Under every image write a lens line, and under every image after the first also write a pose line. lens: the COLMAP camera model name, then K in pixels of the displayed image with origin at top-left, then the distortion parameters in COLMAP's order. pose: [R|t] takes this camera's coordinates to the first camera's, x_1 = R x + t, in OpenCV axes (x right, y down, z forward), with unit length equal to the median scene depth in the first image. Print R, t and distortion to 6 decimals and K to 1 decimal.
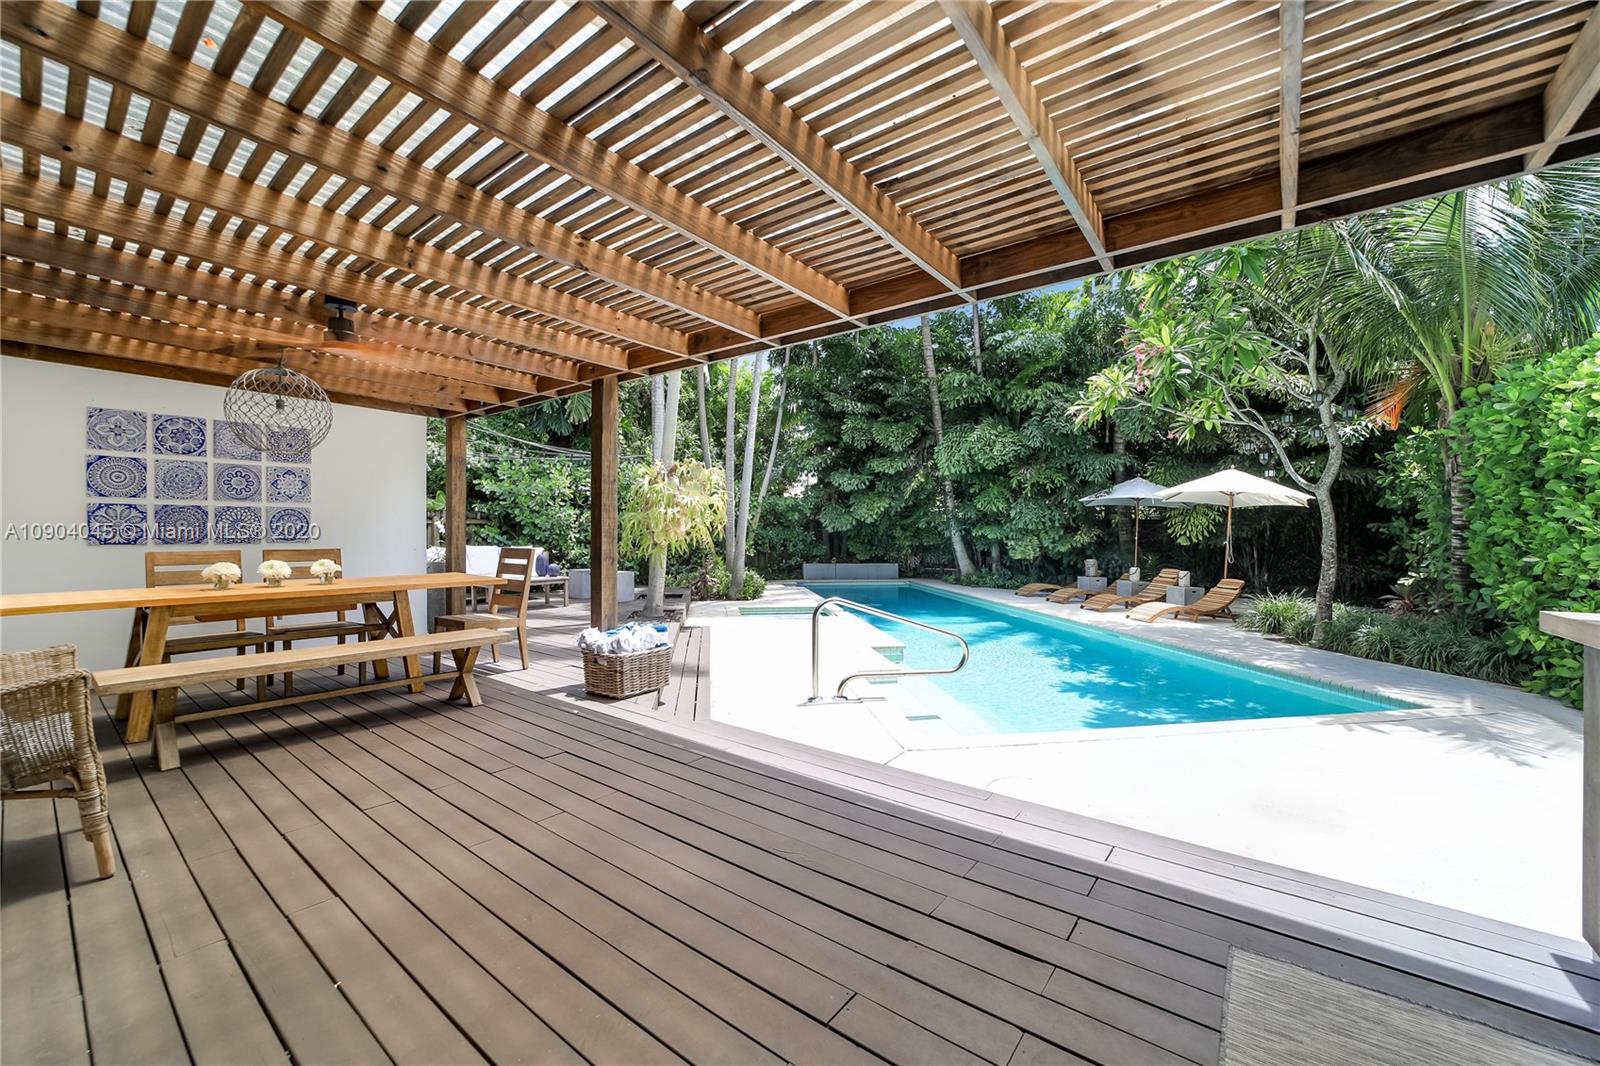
lens RADIAL K [[630.4, 0, 801.6], [0, 630.4, 528.1], [0, 0, 1]] dist [-0.014727, 0.000822]
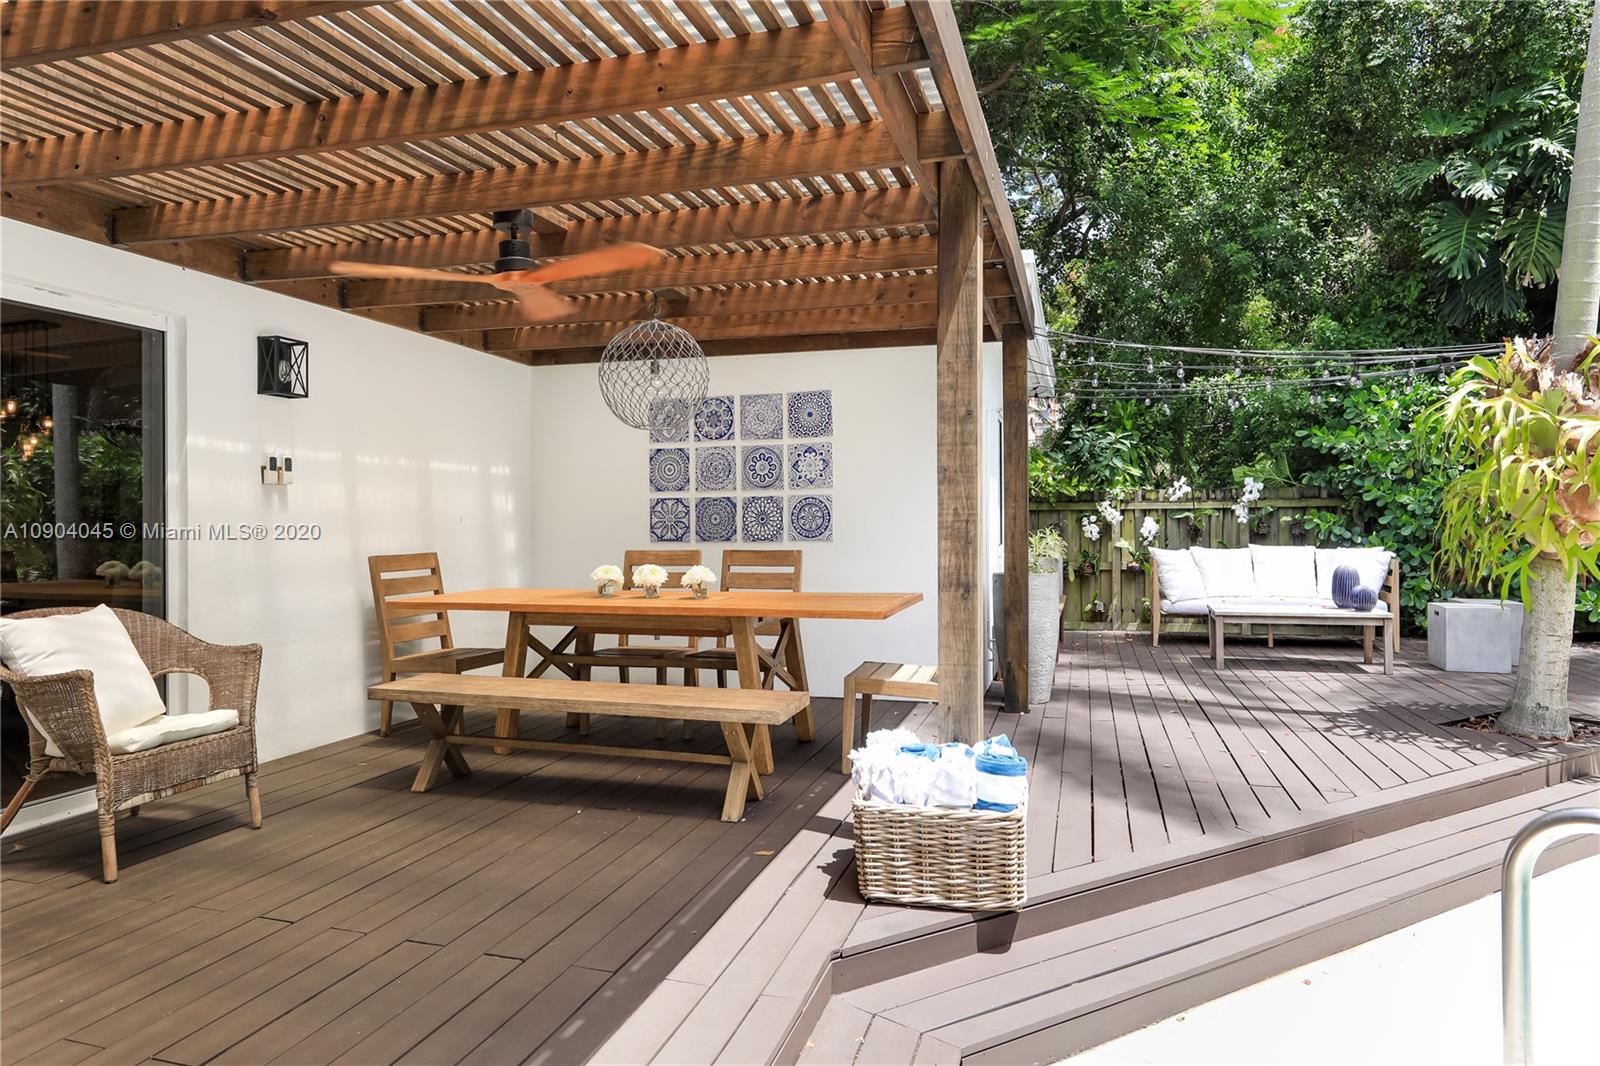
lens RADIAL K [[937.3, 0, 803.9], [0, 937.3, 528.2], [0, 0, 1]] dist [0.004902, 0.000752]
pose [[0.346677, 0.002862, -0.937980, 0.092836], [0.013763, 0.999872, 0.008137, -0.000547], [0.937884, -0.015730, 0.346593, 0.204121]]
